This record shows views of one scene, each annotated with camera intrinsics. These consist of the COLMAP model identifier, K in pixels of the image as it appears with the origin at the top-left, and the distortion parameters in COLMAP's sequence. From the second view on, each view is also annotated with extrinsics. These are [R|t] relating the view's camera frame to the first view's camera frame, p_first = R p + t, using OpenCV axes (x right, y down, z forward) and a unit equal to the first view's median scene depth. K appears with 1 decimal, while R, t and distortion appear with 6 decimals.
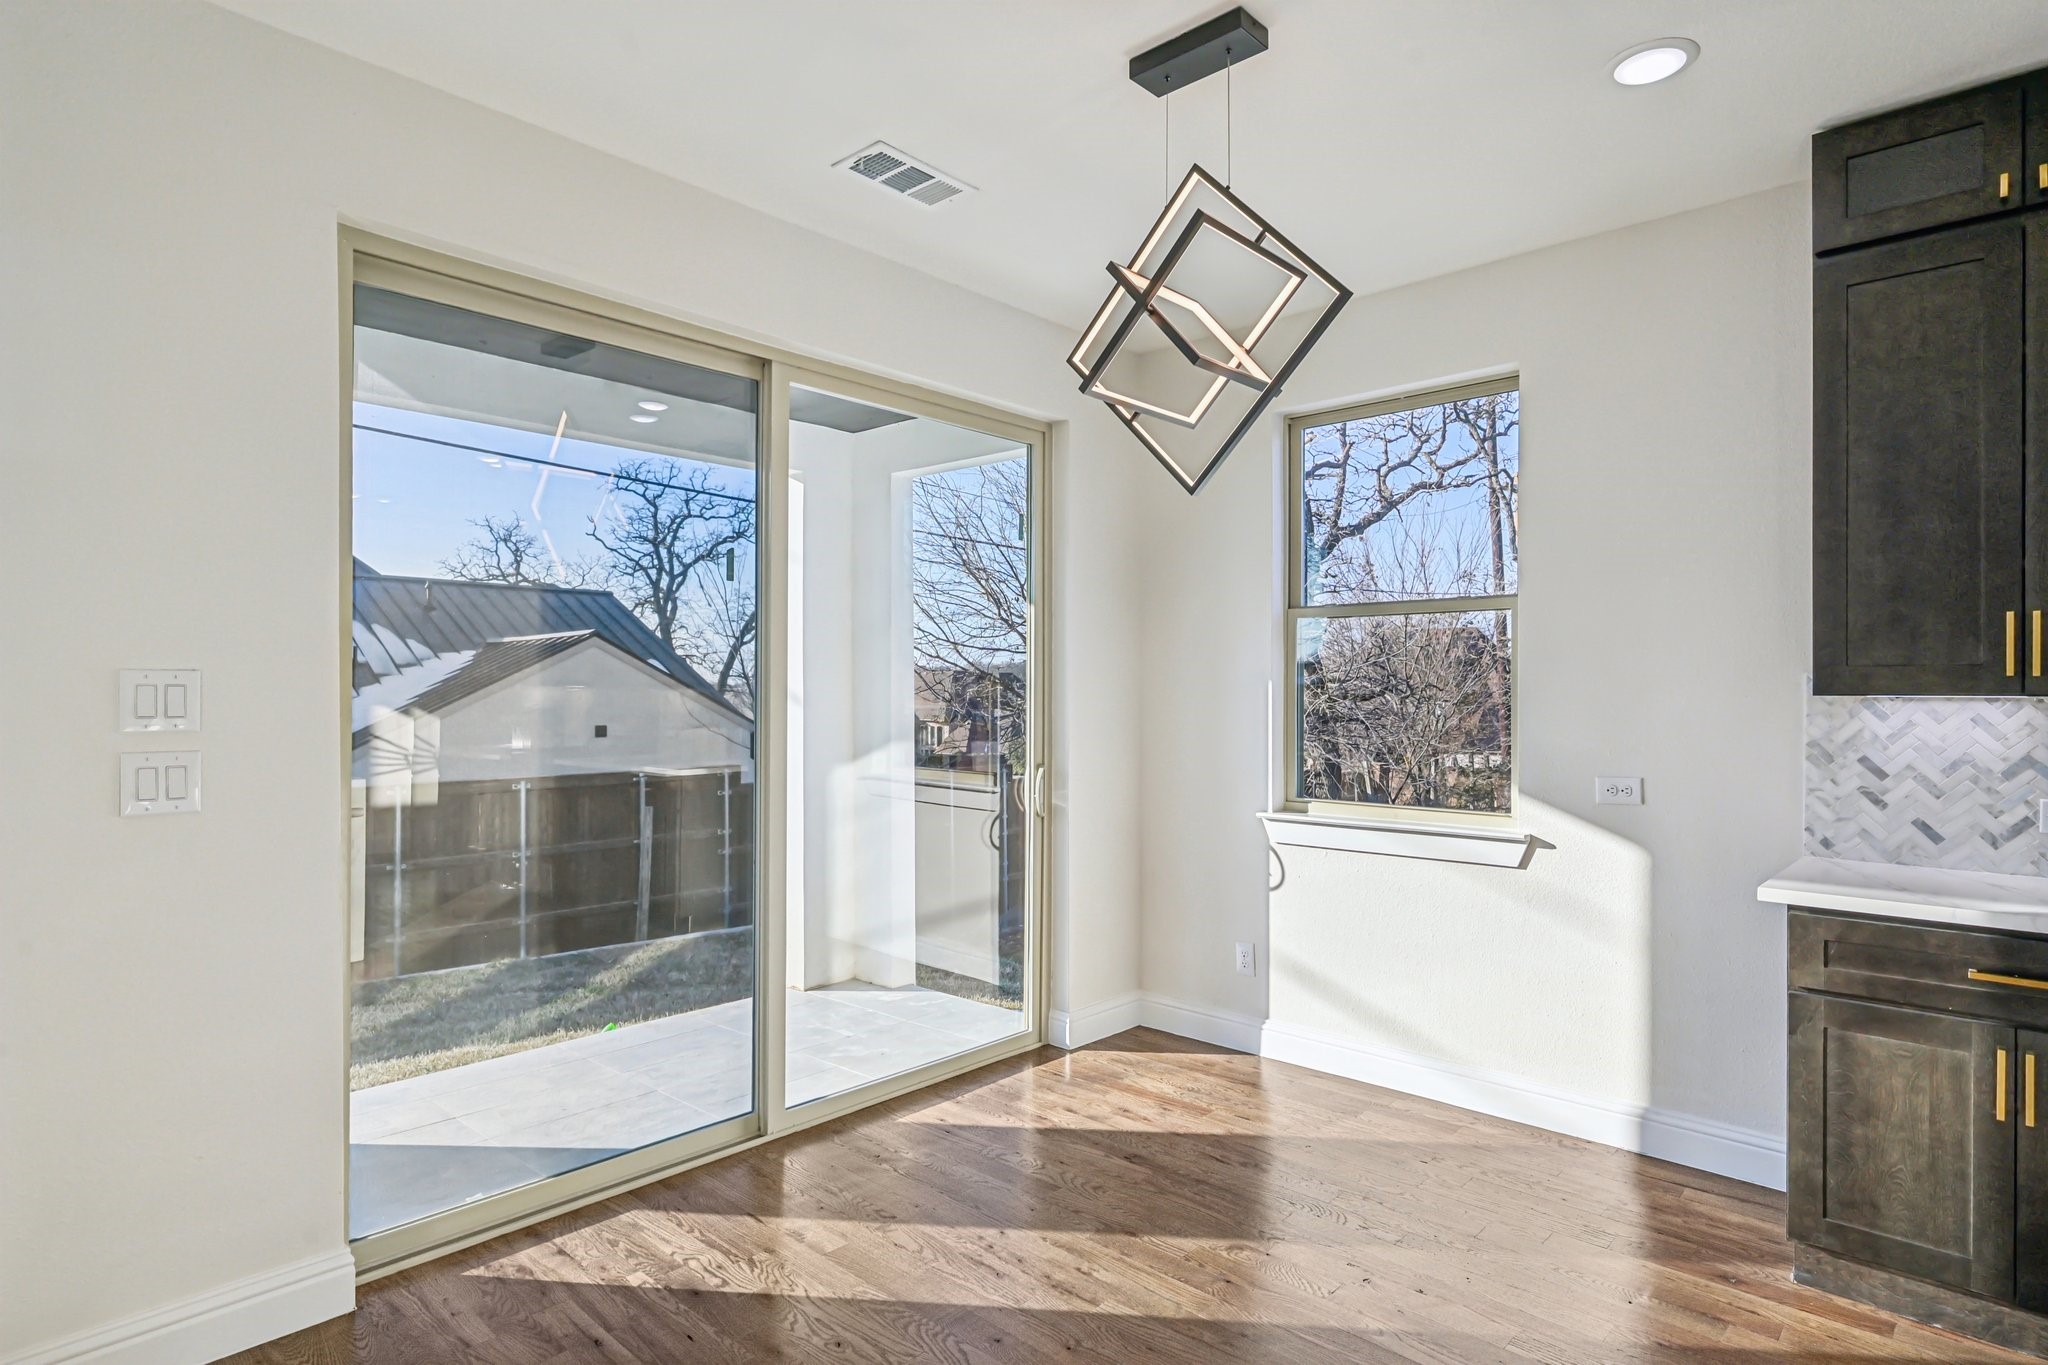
lens RADIAL K [[1085.7, 0, 1024.0], [0, 1085.7, 682.5], [0, 0, 1]] dist [0.000313, 0.000592]
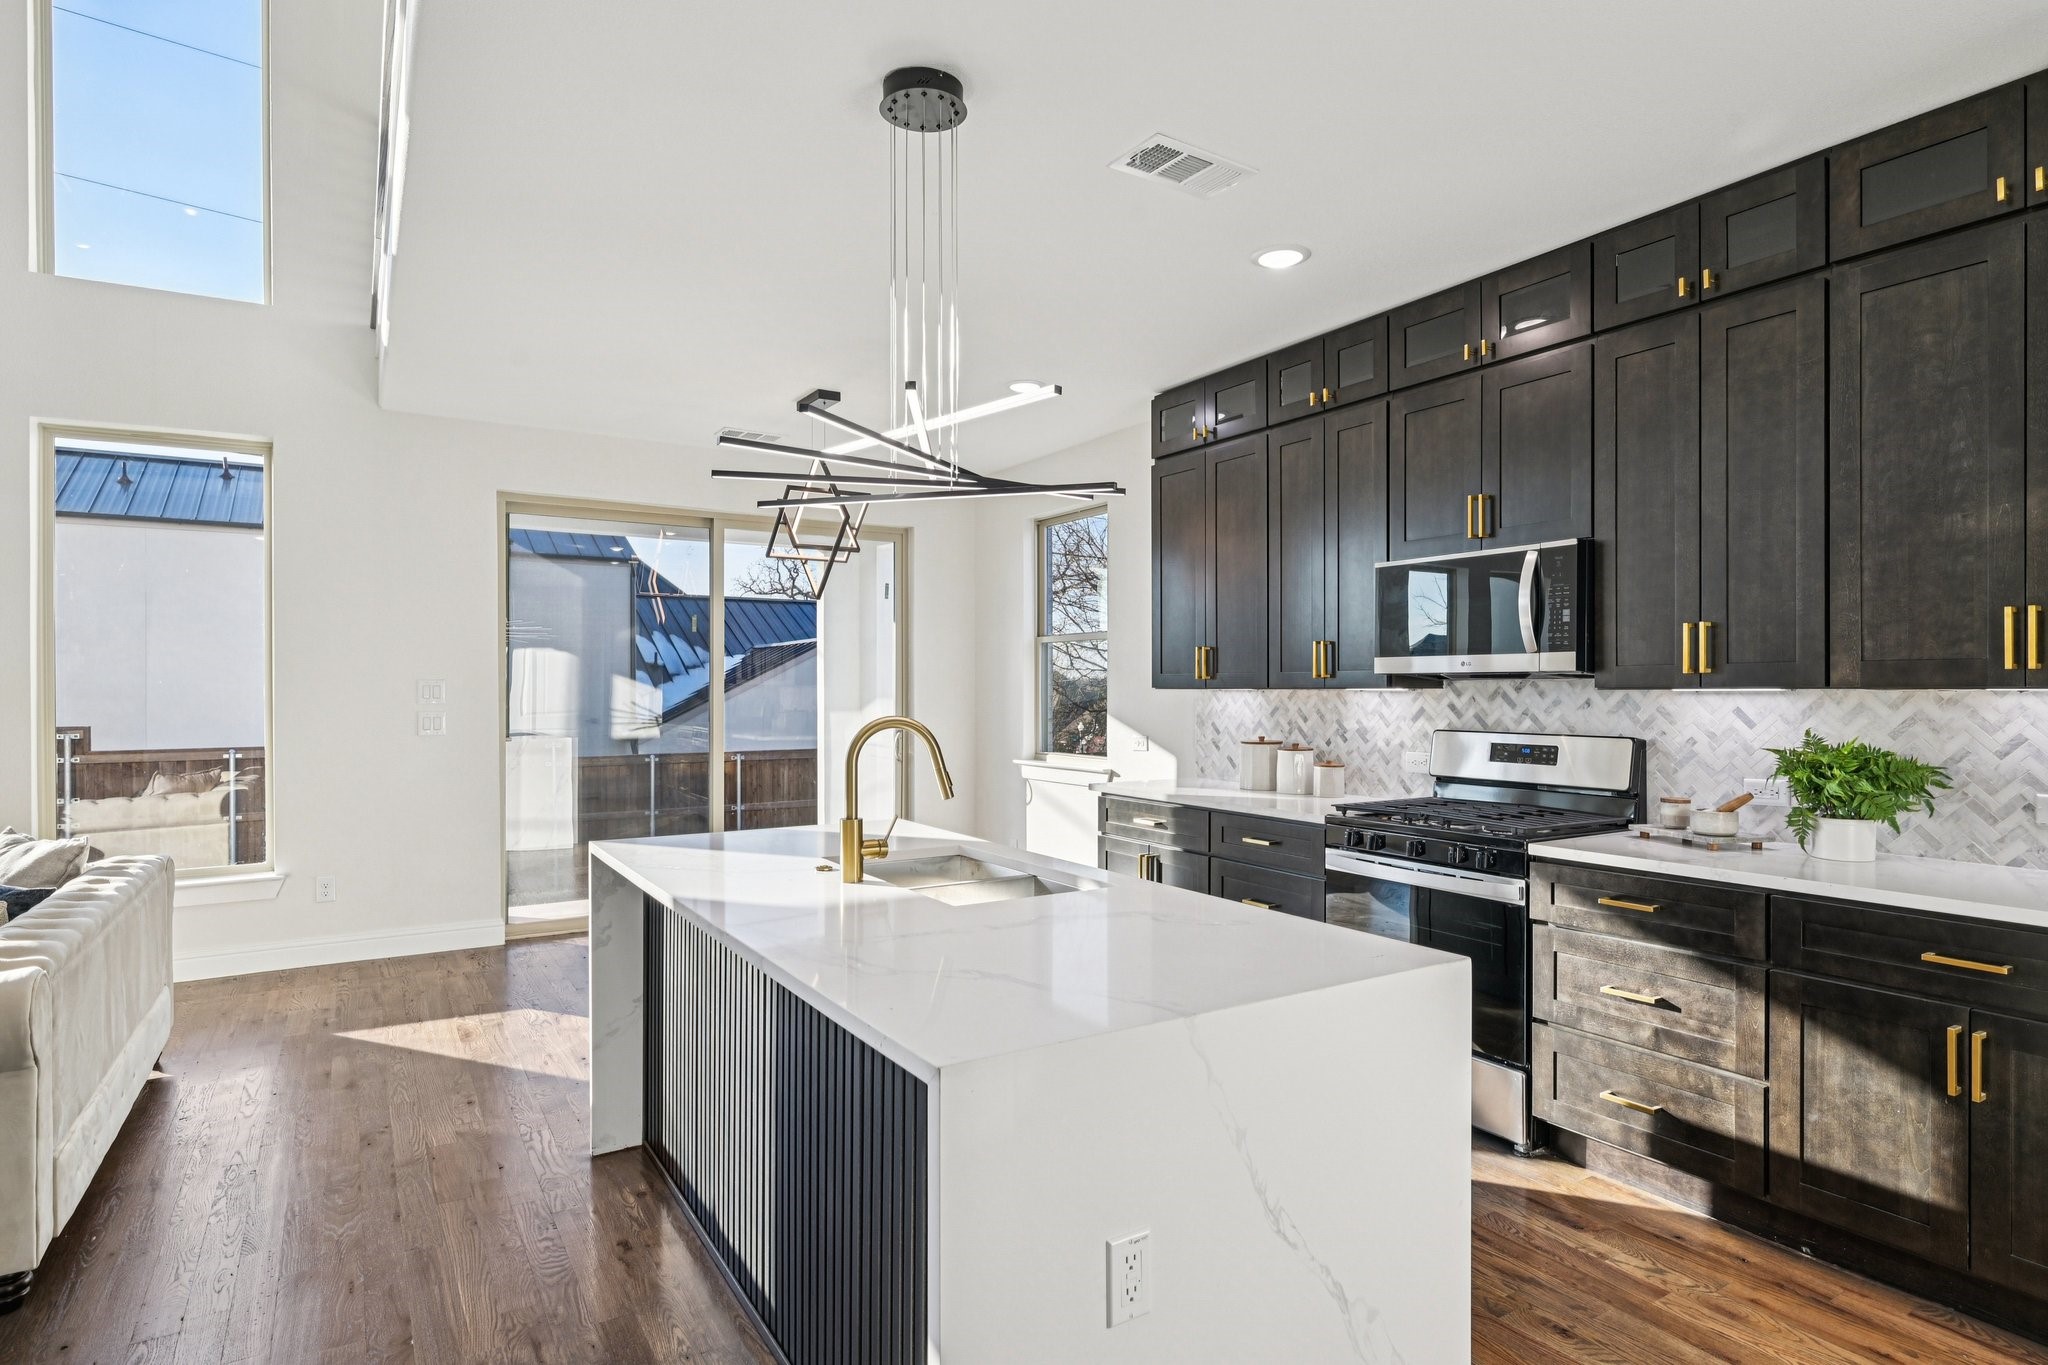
lens RADIAL K [[1091.3, 0, 1021.6], [0, 1091.3, 706.2], [0, 0, 1]] dist [0.026764, 0.000142]
pose [[0.964049, 0.003001, -0.265708, 0.286776], [0.003857, 0.999673, 0.025284, -0.002141], [0.265697, -0.025400, 0.963722, -0.262671]]
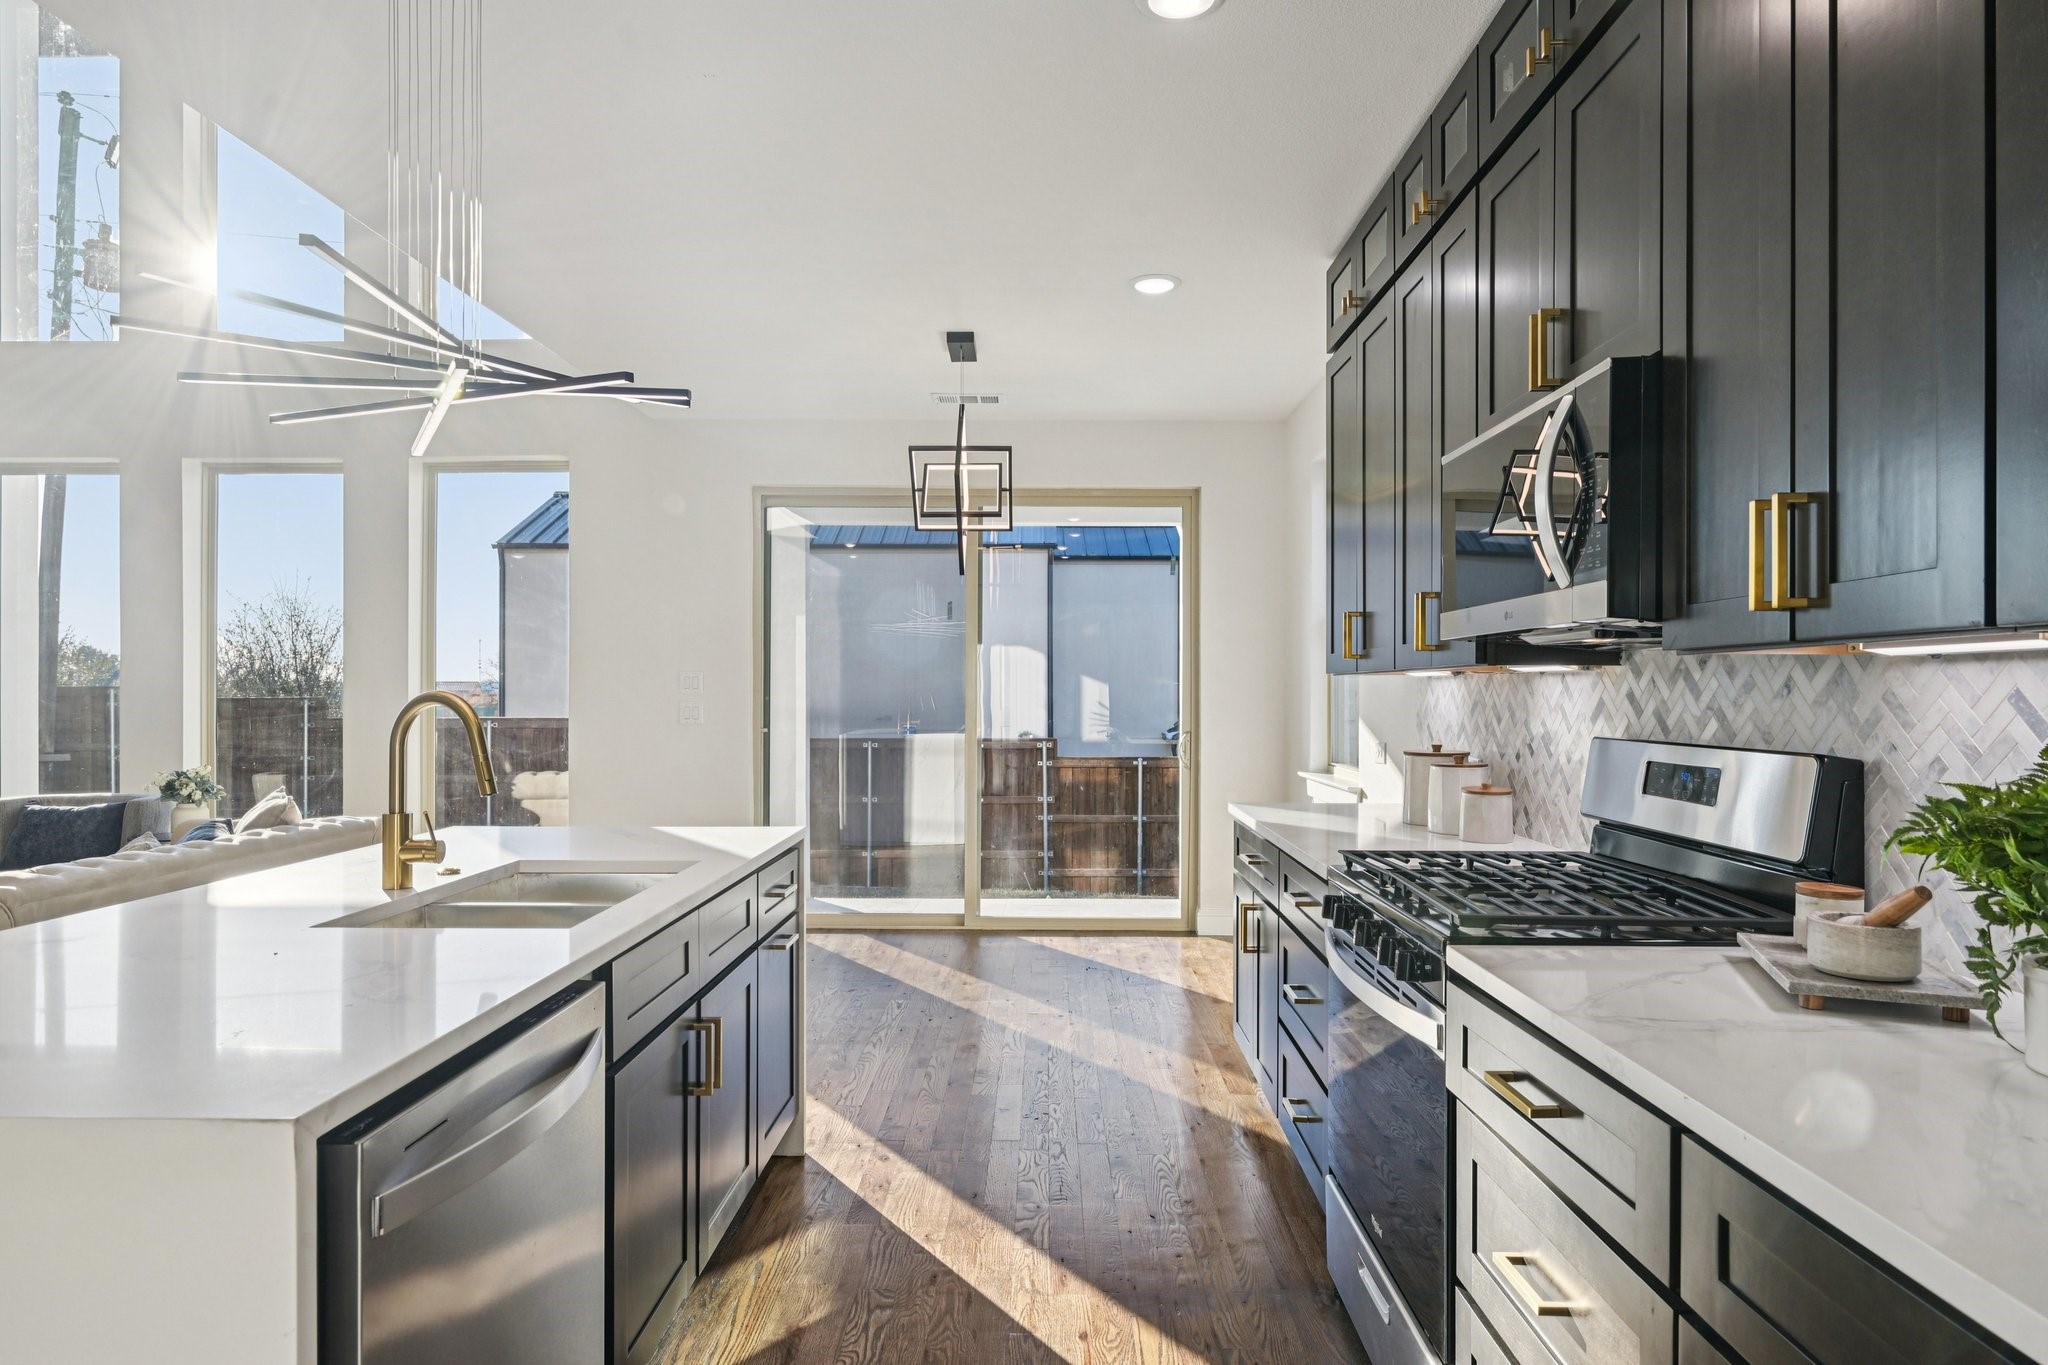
lens RADIAL K [[1164.2, 0, 1024.0], [0, 1164.2, 682.5], [0, 0, 1]] dist [0.024403, 0.000202]
pose [[0.669985, -0.004362, -0.742362, 0.440849], [0.003199, 0.999990, -0.002988, 0.006894], [0.742368, -0.000373, 0.669992, -0.077262]]
